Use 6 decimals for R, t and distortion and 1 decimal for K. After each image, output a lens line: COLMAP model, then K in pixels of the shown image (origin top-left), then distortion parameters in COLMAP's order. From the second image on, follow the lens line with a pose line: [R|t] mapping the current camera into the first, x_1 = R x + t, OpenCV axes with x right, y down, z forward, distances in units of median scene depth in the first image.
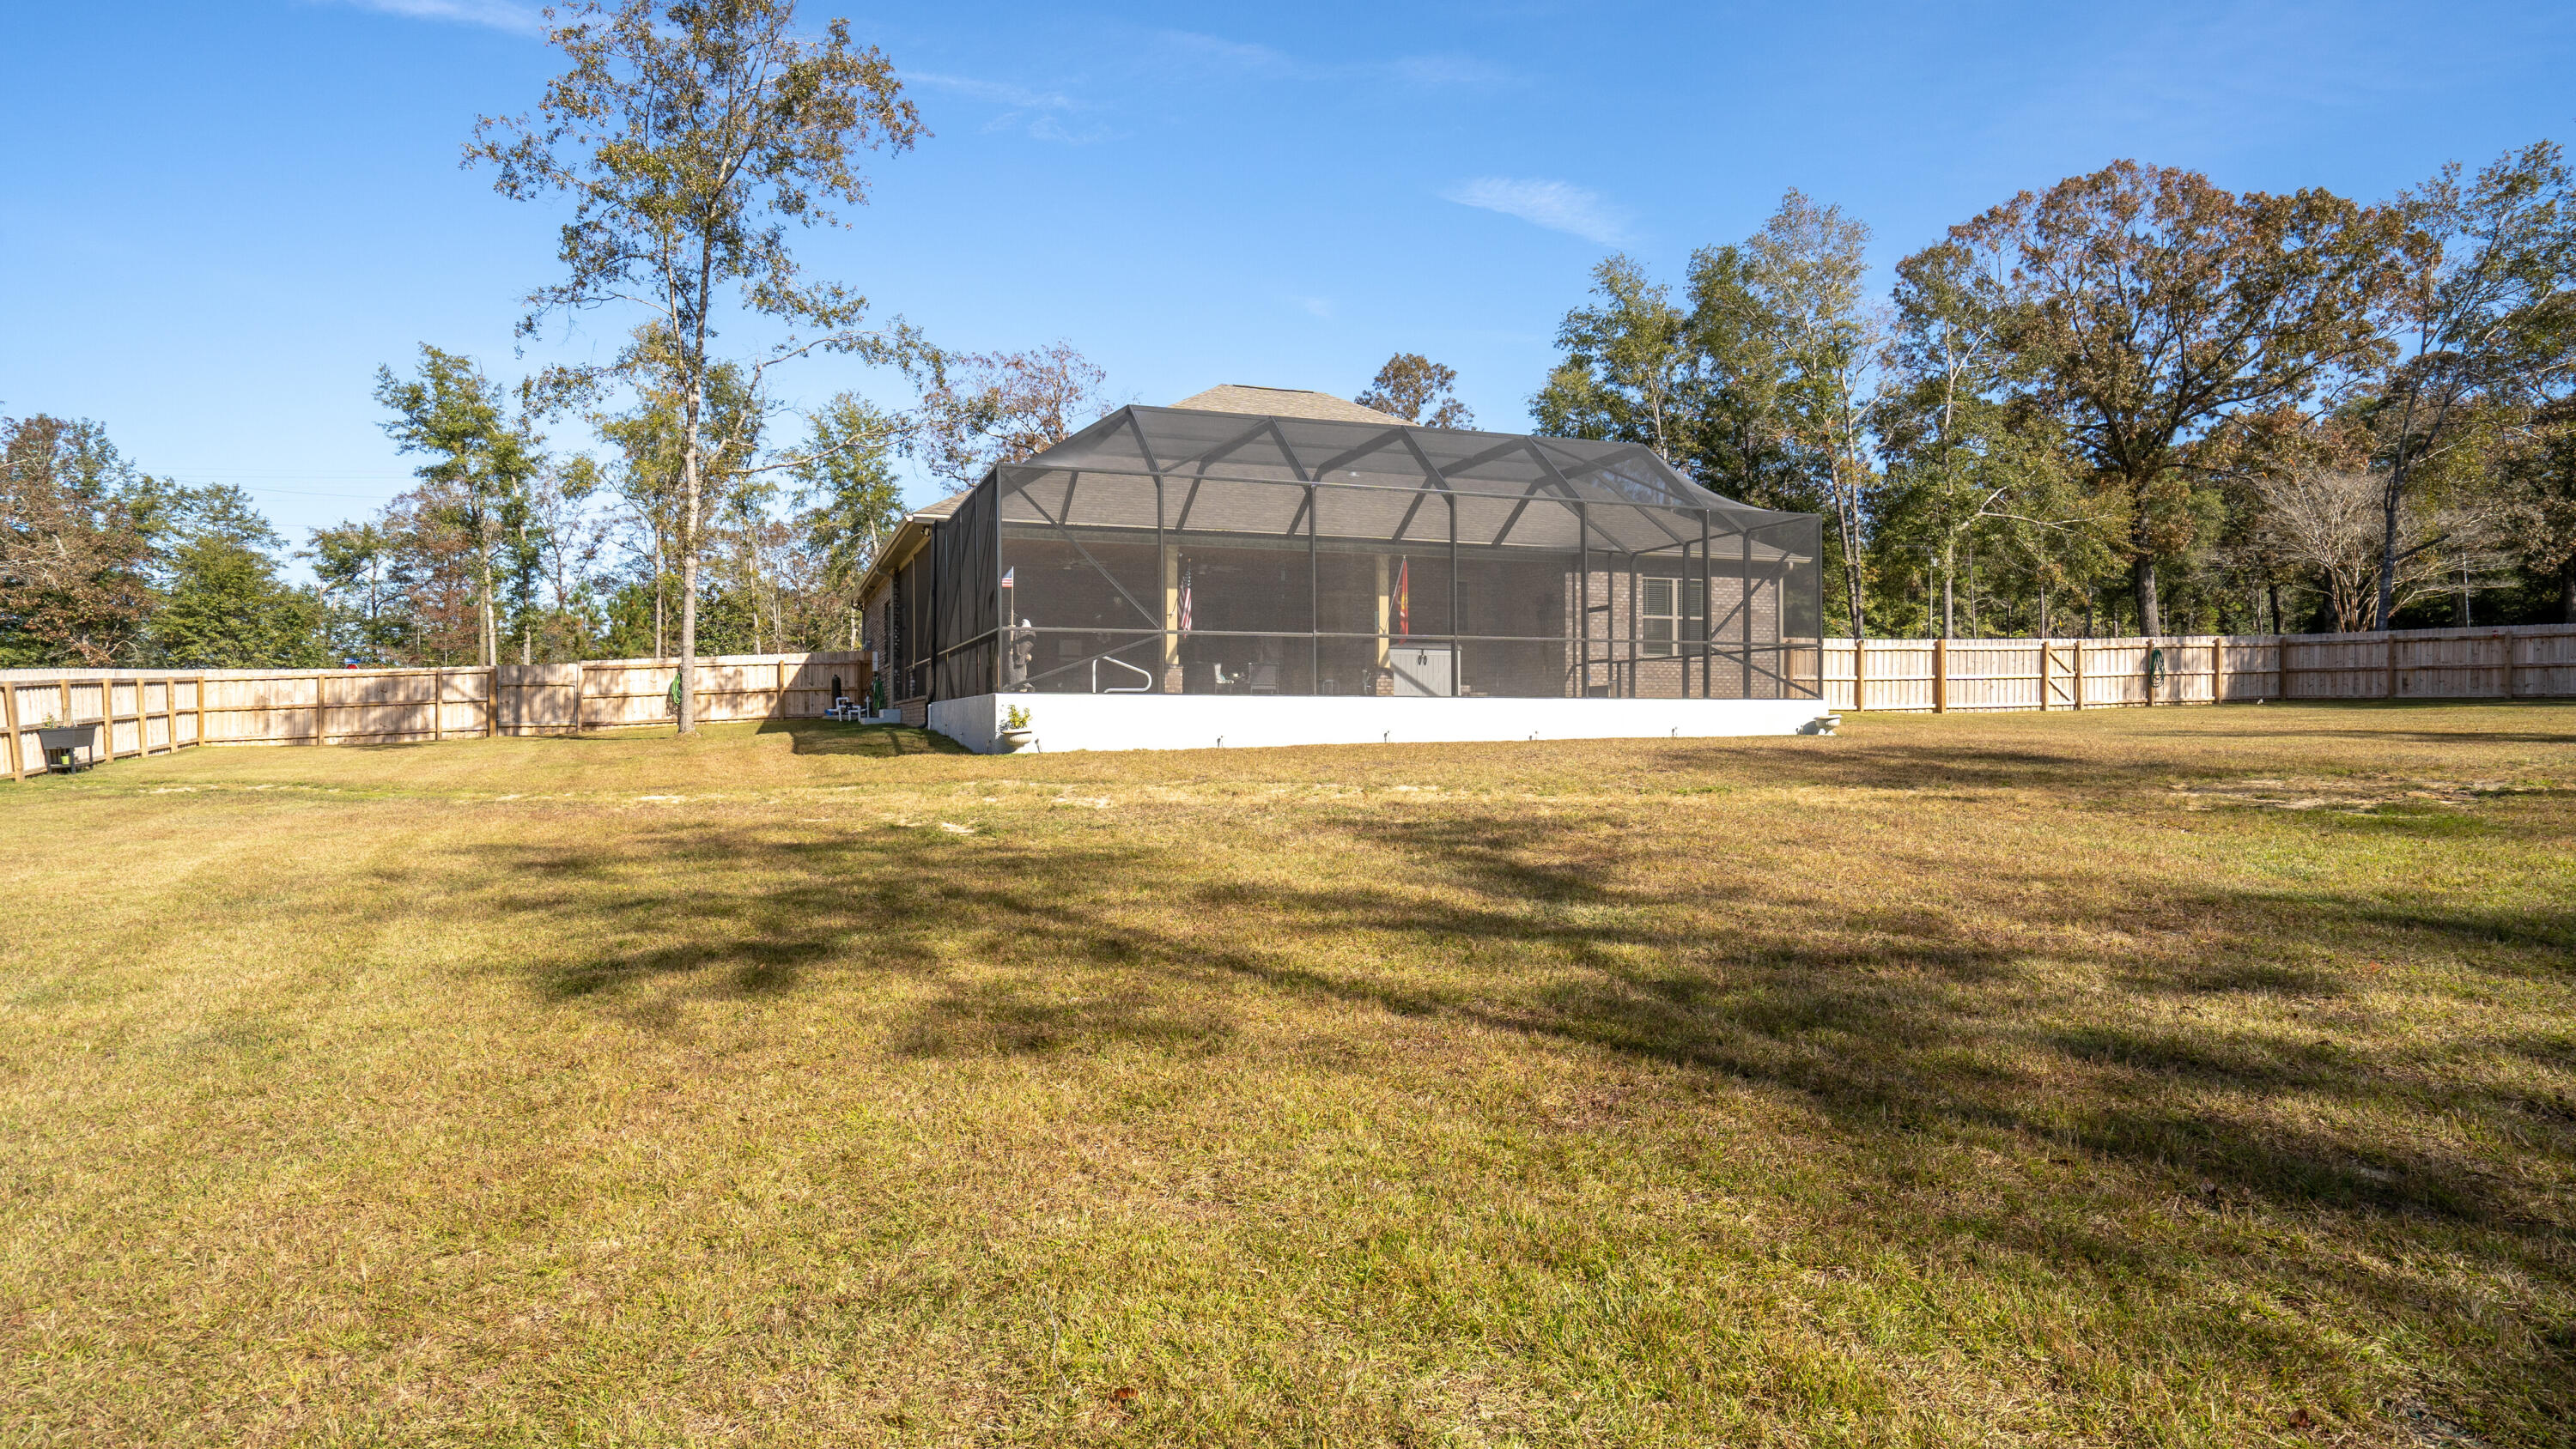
lens RADIAL K [[1491.2, 0, 1278.4], [0, 1491.2, 717.5], [0, 0, 1]] dist [0.006470, 0.016901]
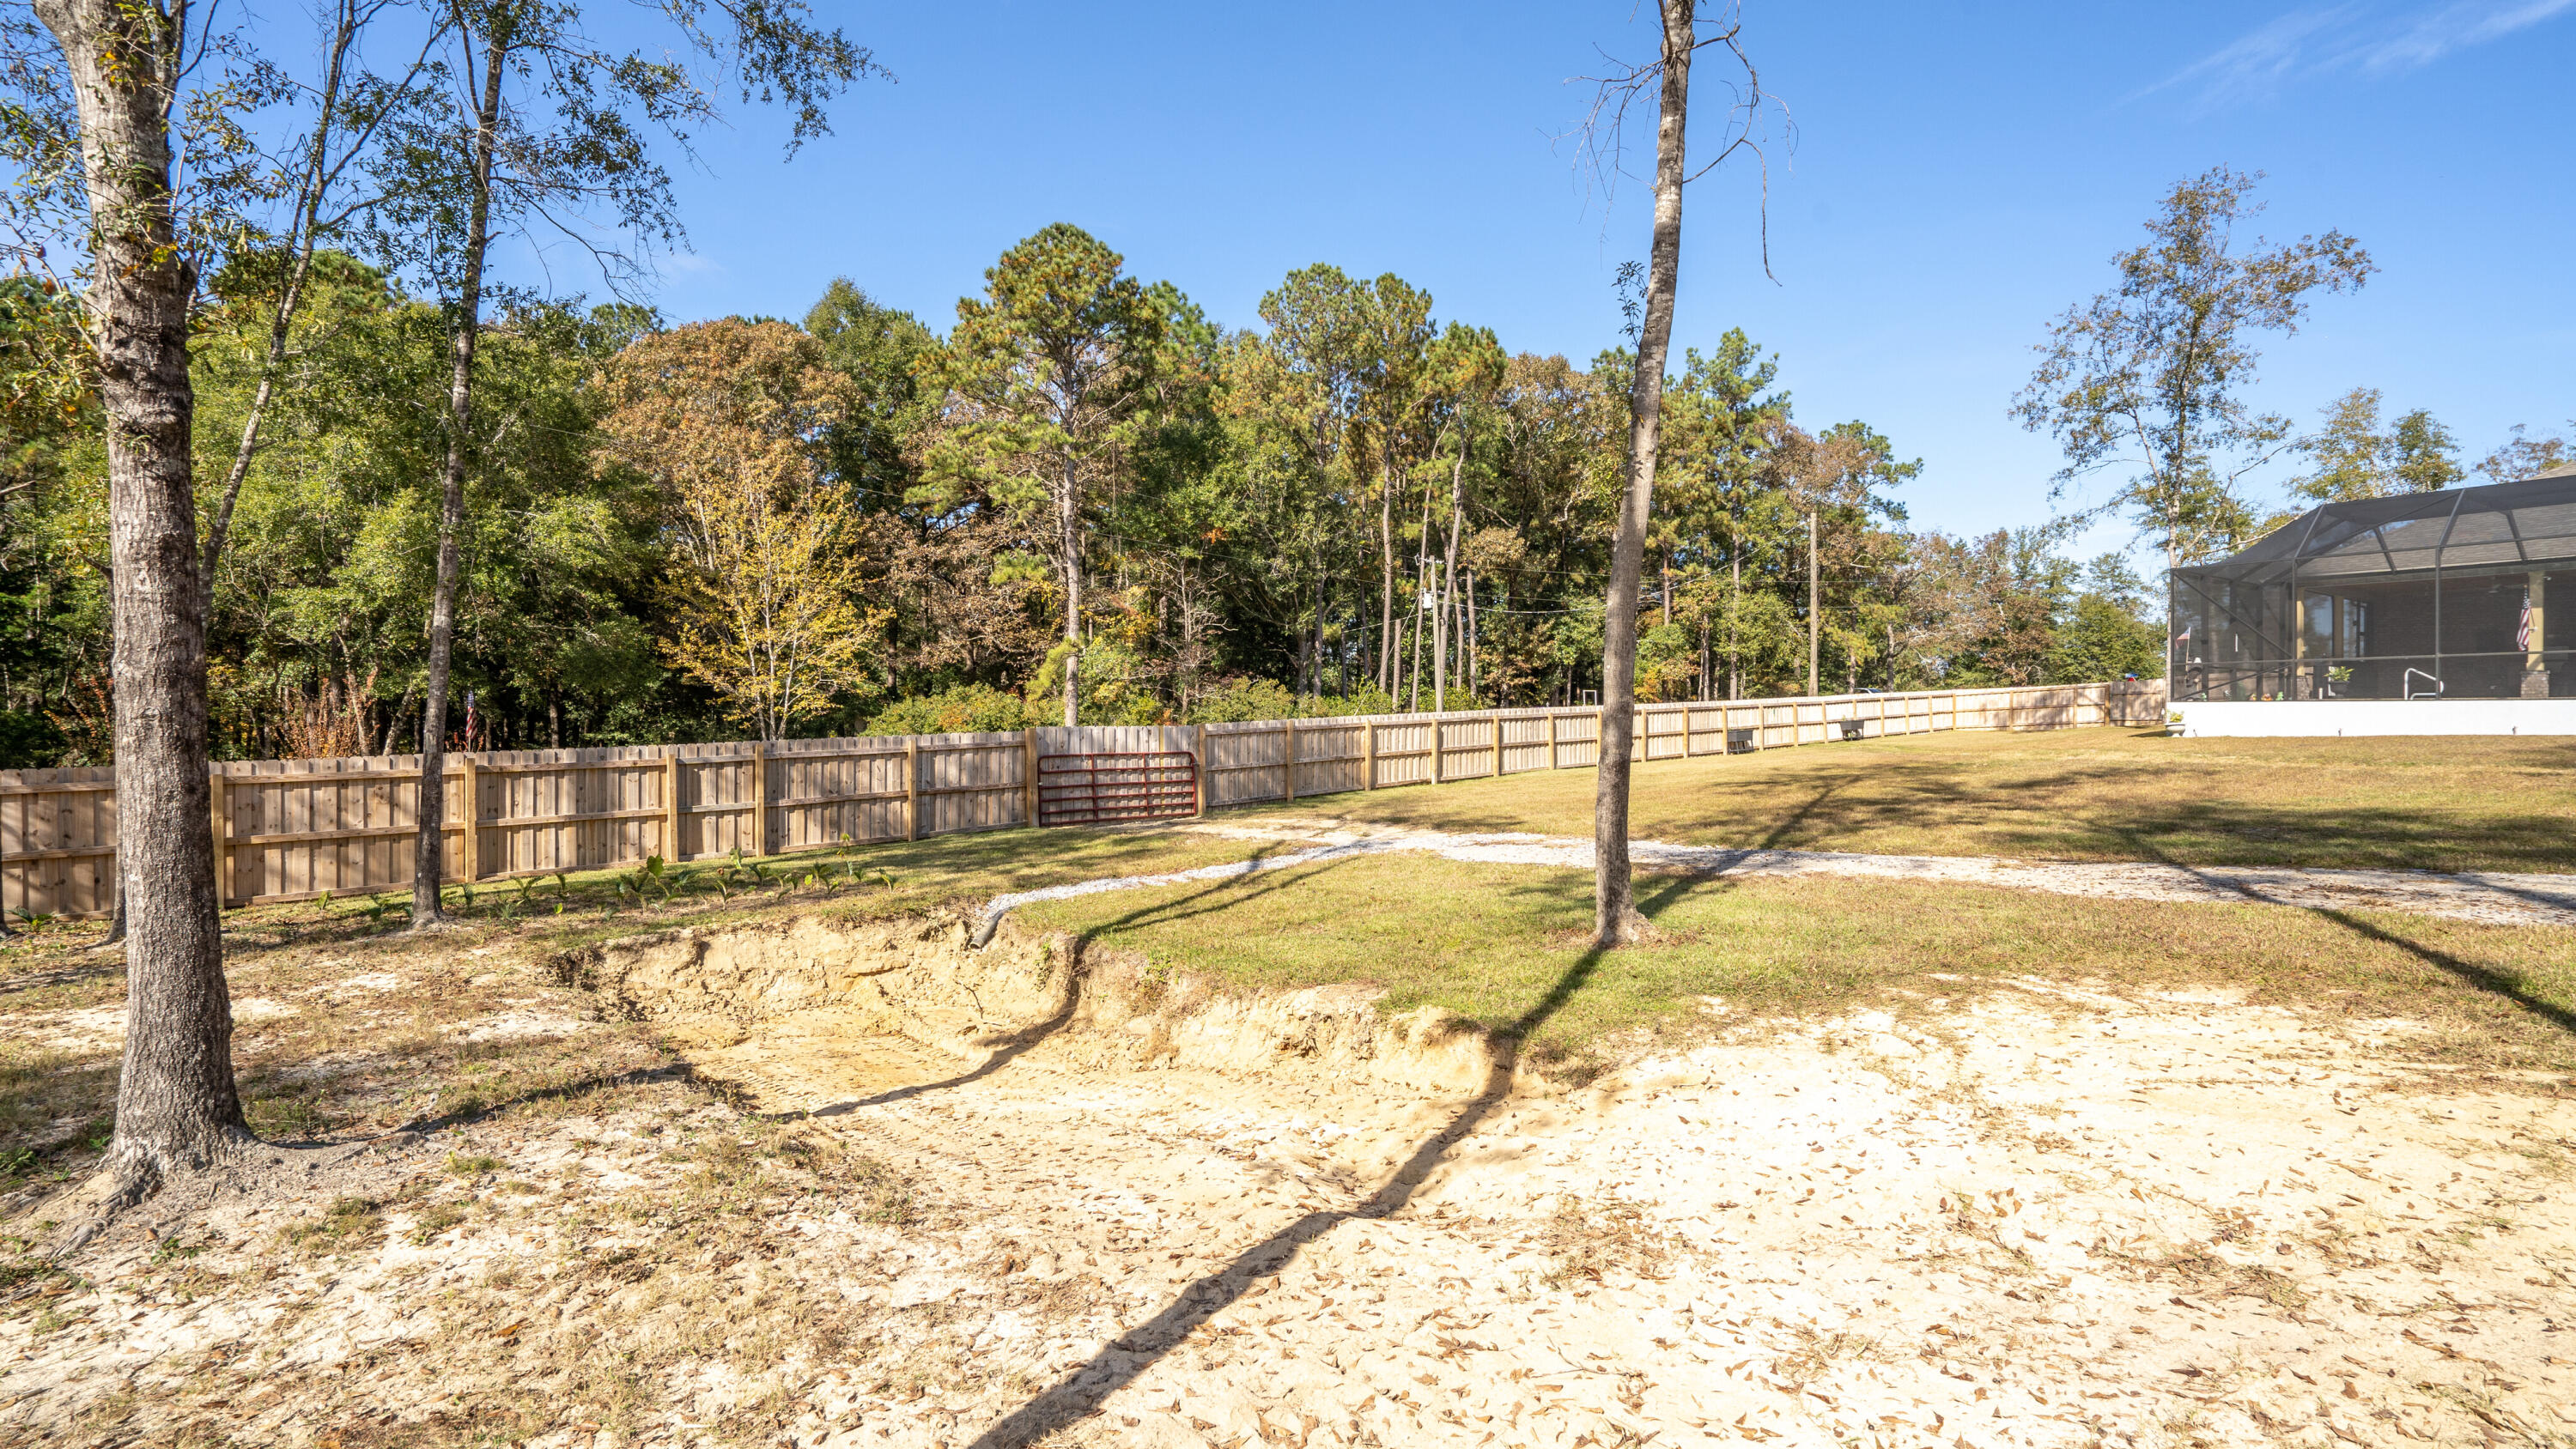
lens RADIAL K [[1218.4, 0, 1253.8], [0, 1218.4, 739.8], [0, 0, 1]] dist [-0.048023, 0.024492]
pose [[0.236488, 0.016045, -0.971502, 0.519790], [0.007731, 0.999801, 0.018394, -0.003540], [0.971604, -0.011860, 0.236317, -0.201198]]
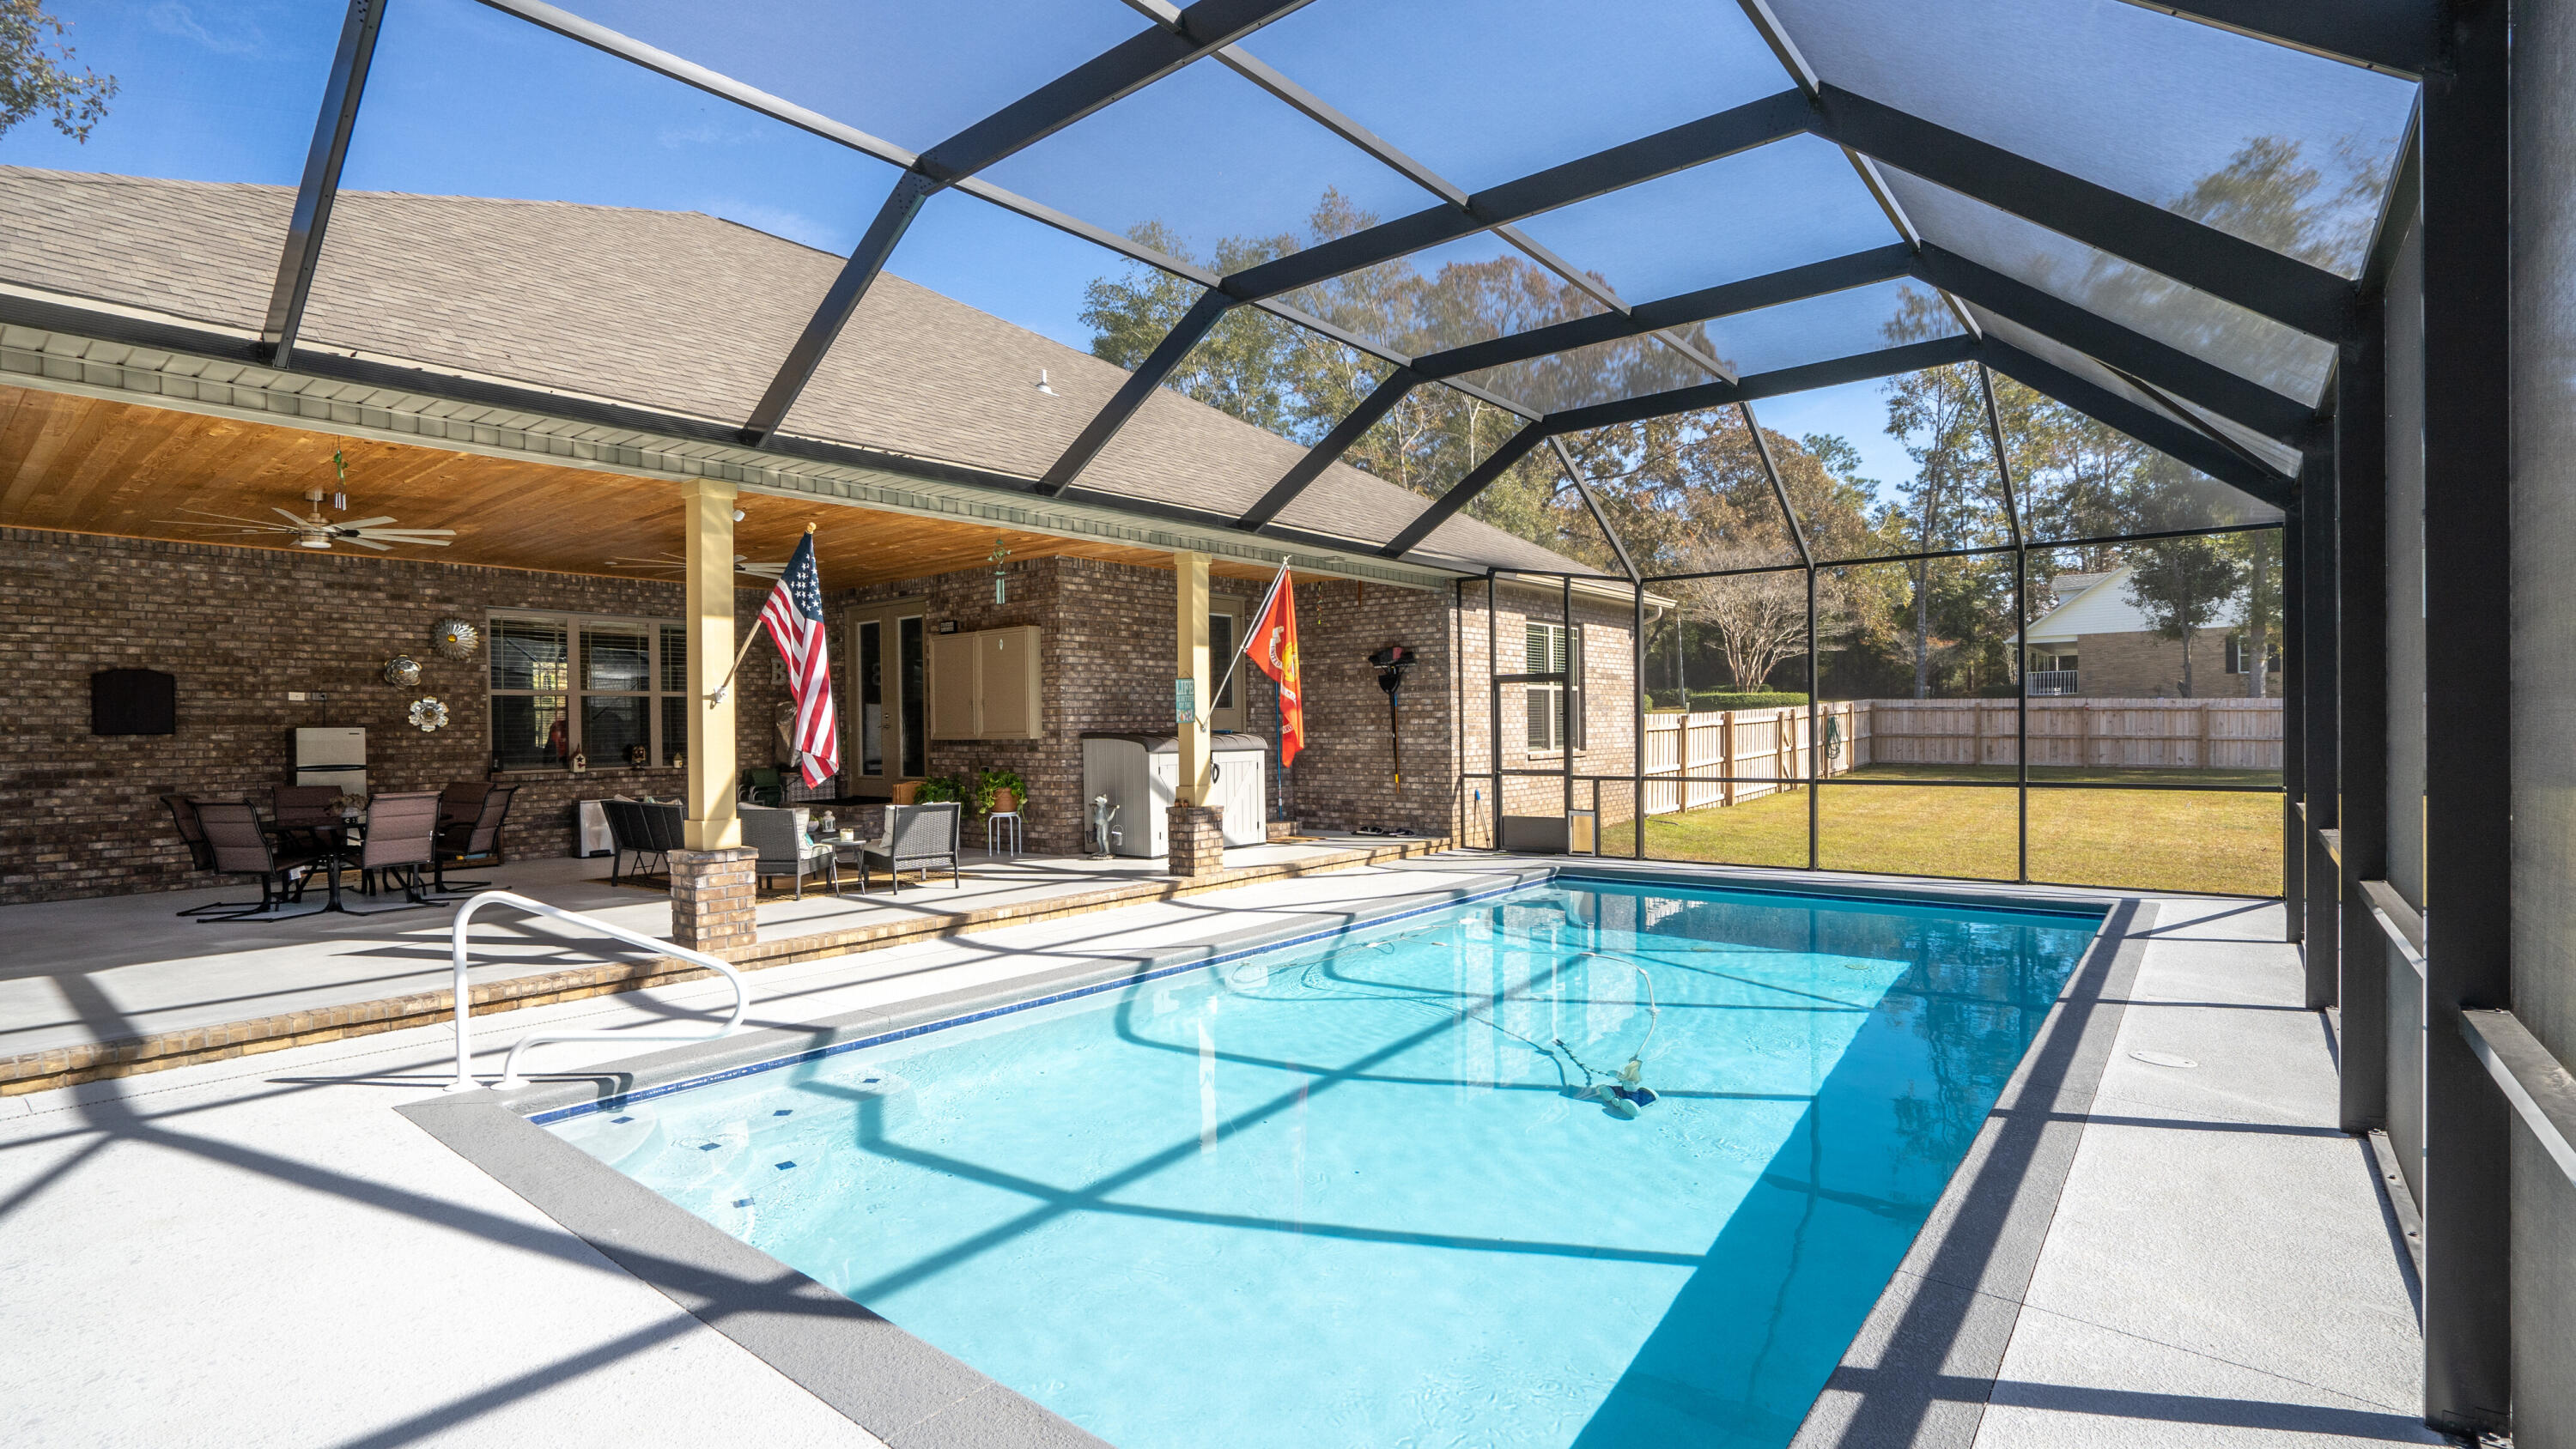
lens RADIAL K [[1218.4, 0, 1291.8], [0, 1218.4, 730.5], [0, 0, 1]] dist [-0.048023, 0.024492]
pose [[0.854536, -0.011838, 0.519258, -0.083610], [0.005908, 0.999897, 0.013073, -0.053327], [-0.519359, -0.008103, 0.854518, 0.589957]]
